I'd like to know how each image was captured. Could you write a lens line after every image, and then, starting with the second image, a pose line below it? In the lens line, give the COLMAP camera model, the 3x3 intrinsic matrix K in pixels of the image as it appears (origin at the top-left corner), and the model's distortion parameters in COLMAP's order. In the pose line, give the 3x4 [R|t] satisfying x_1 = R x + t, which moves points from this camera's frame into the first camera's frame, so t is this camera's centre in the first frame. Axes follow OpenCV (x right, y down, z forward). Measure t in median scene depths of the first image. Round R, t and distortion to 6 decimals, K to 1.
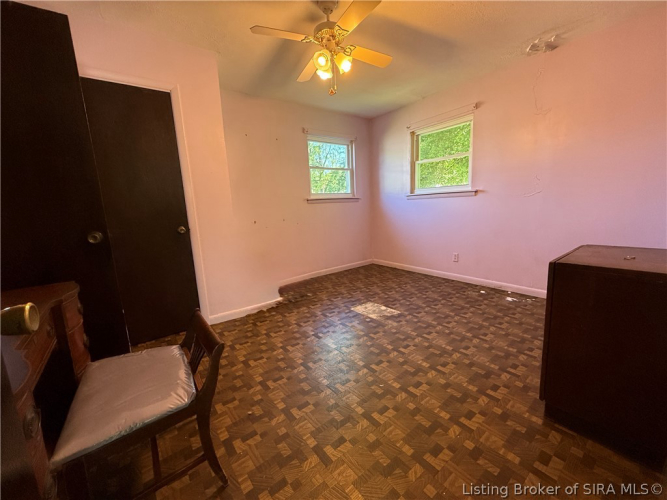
lens RADIAL K [[264.6, 0, 332.6], [0, 264.6, 250.9], [0, 0, 1]] dist [0.000070, 0.000201]
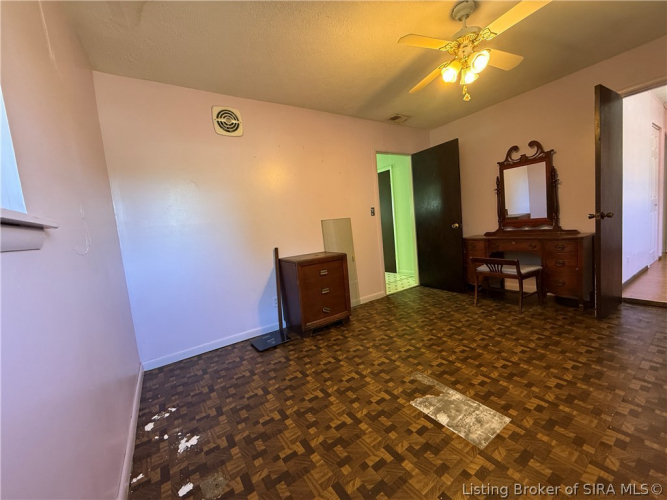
lens RADIAL K [[264.6, 0, 330.9], [0, 264.6, 252.7], [0, 0, 1]] dist [0.000070, 0.000201]
pose [[-0.986866, 0.132495, 0.092414, 0.343526], [0.152492, 0.952865, 0.262285, -0.287835], [-0.053307, 0.272933, -0.960555, 1.537925]]
